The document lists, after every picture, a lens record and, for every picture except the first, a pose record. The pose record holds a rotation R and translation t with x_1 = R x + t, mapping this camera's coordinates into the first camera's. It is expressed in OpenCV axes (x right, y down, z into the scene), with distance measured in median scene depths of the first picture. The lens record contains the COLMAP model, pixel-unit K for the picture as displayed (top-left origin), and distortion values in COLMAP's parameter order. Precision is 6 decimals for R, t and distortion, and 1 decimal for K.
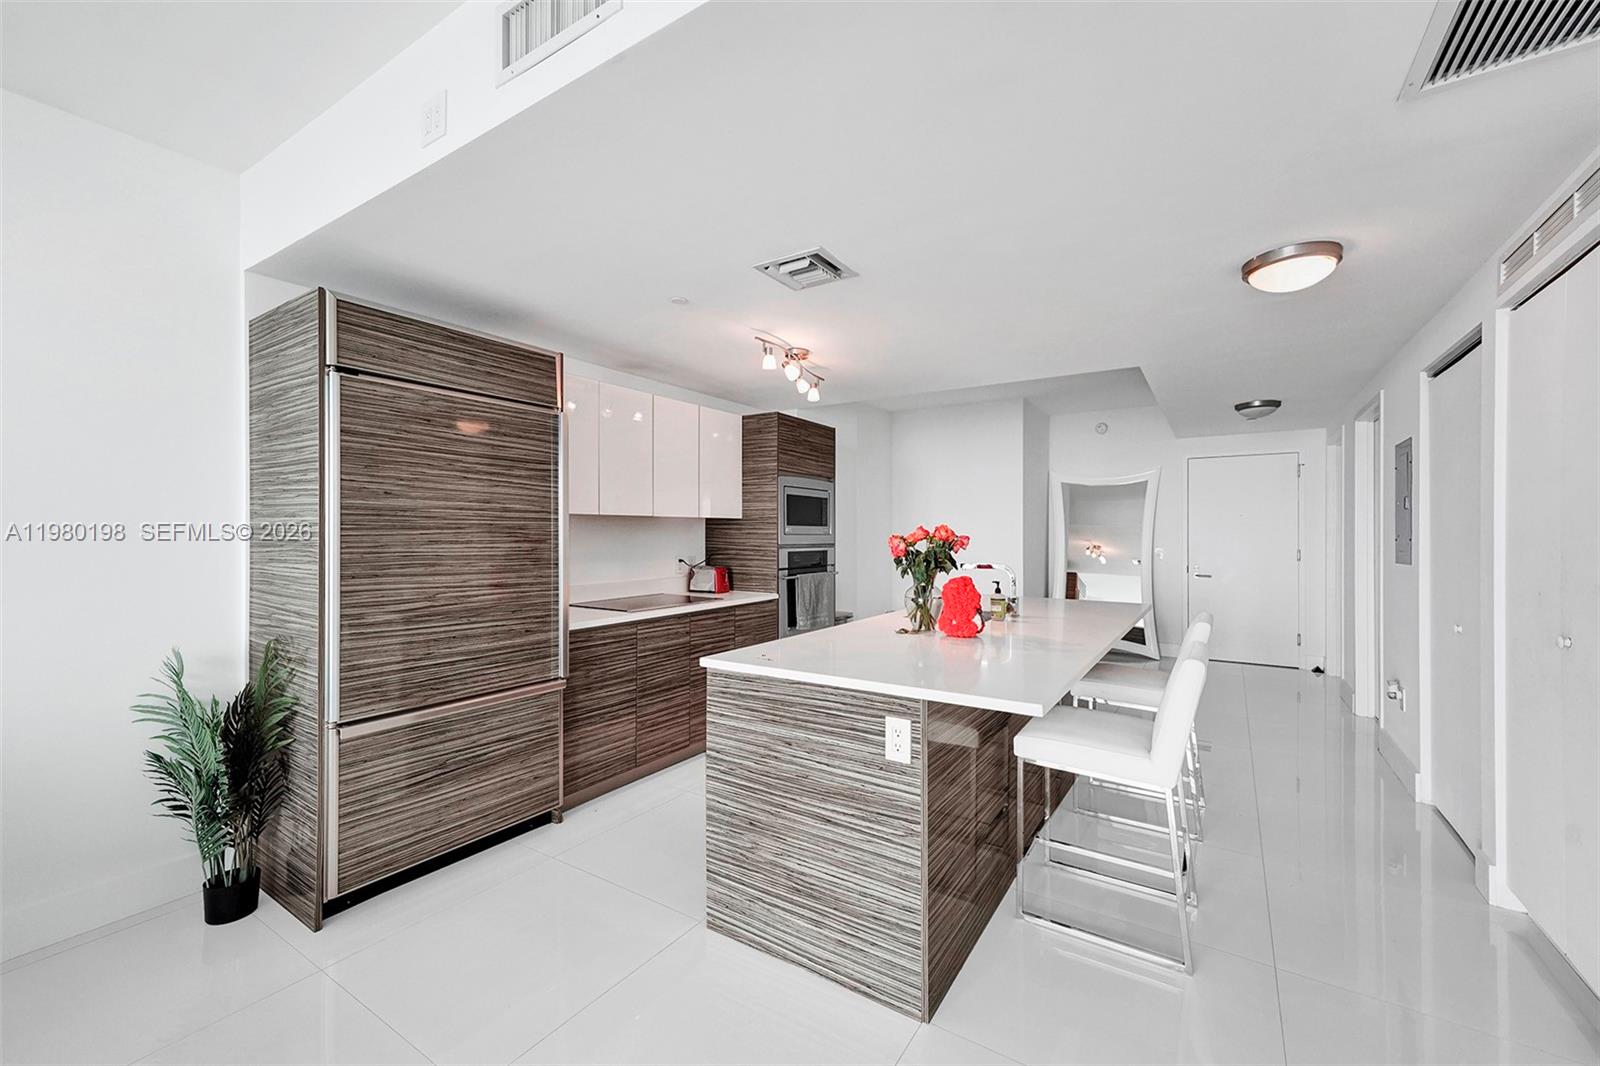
lens RADIAL K [[657.5, 0, 791.0], [0, 657.5, 531.2], [0, 0, 1]] dist [0.012302, 0.000072]
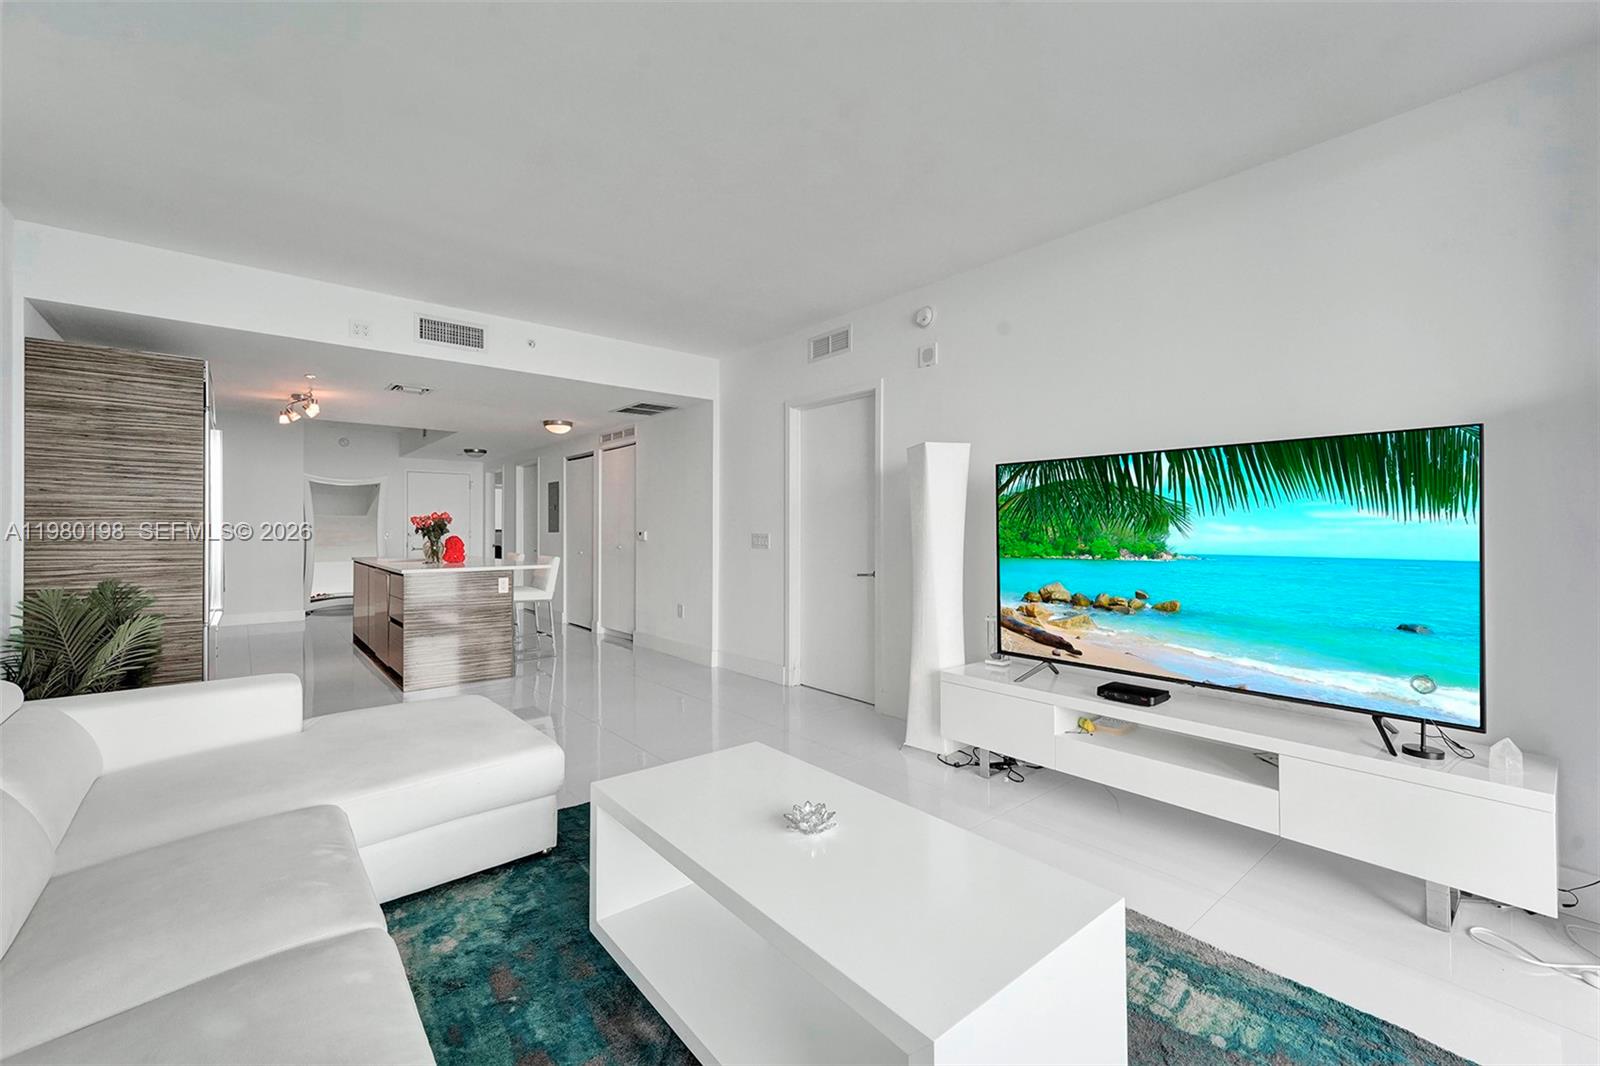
lens RADIAL K [[657.5, 0, 791.0], [0, 657.5, 531.2], [0, 0, 1]] dist [0.012302, 0.000072]
pose [[0.290352, -0.005476, 0.956904, -1.482146], [-0.002306, 0.999977, 0.006423, 0.035857], [-0.956917, -0.004072, 0.290333, -0.699676]]
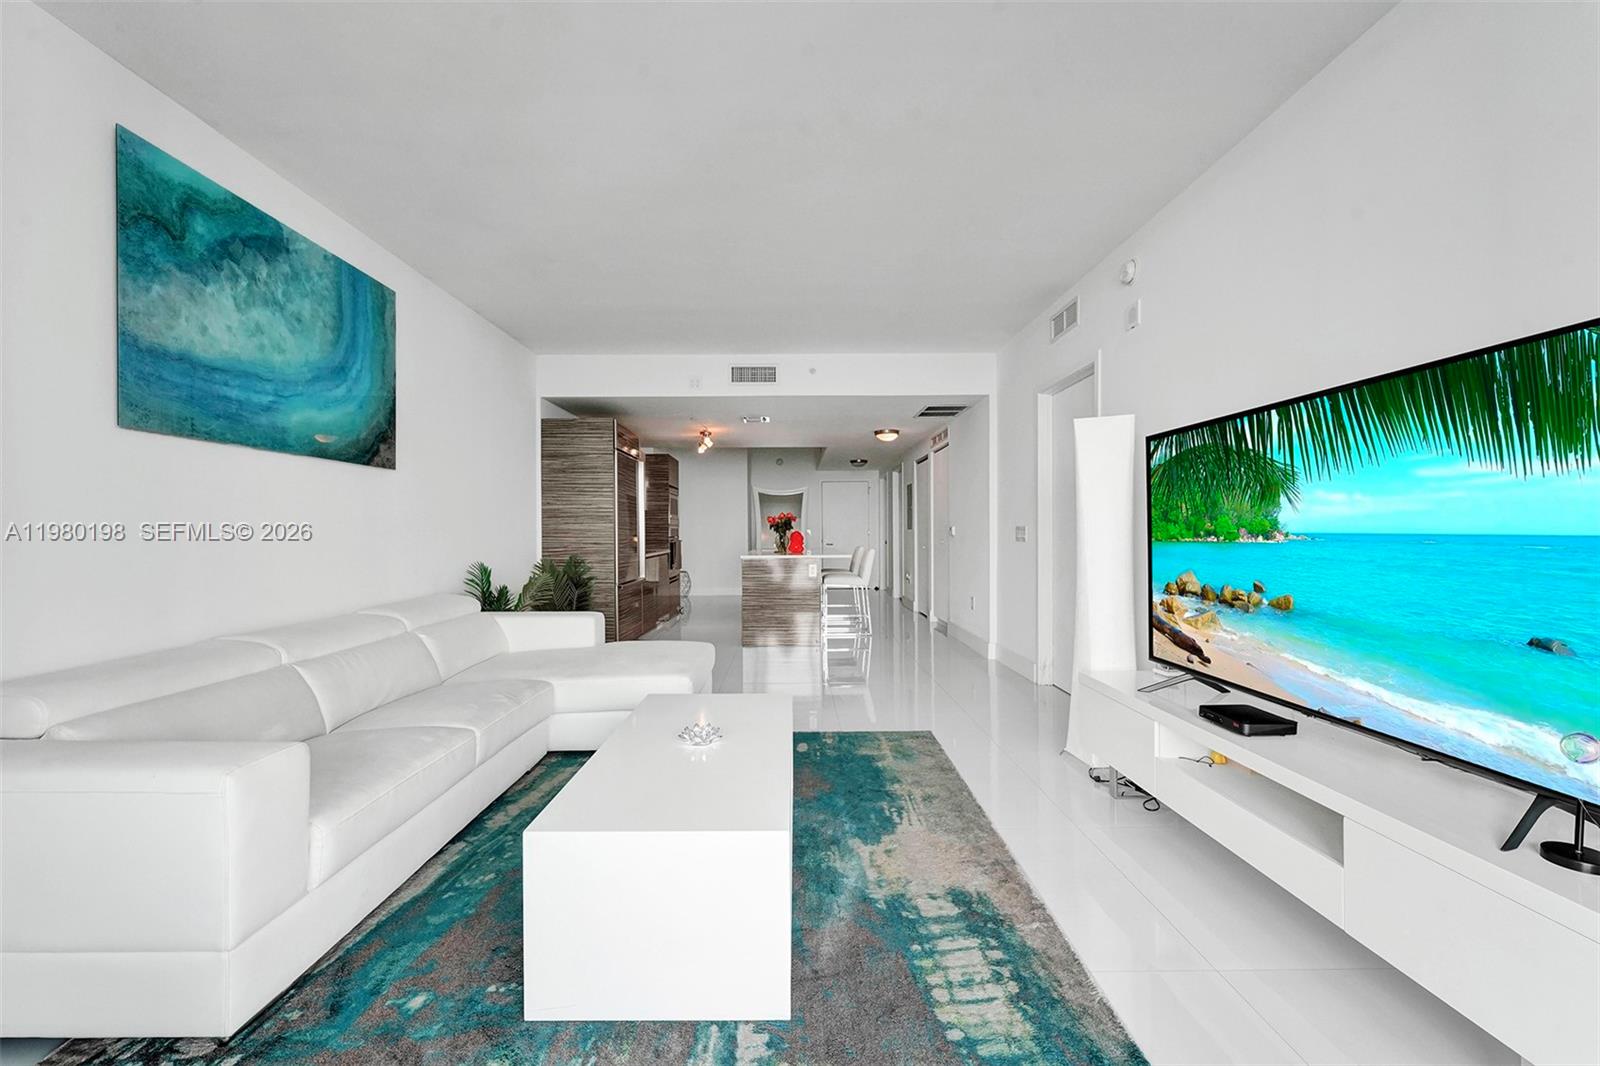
lens RADIAL K [[657.5, 0, 791.0], [0, 657.5, 531.2], [0, 0, 1]] dist [0.012302, 0.000072]
pose [[0.833087, -0.005578, 0.553114, -1.247862], [0.005741, 0.999982, 0.001437, 0.063347], [-0.553112, 0.001978, 0.833105, -1.247754]]
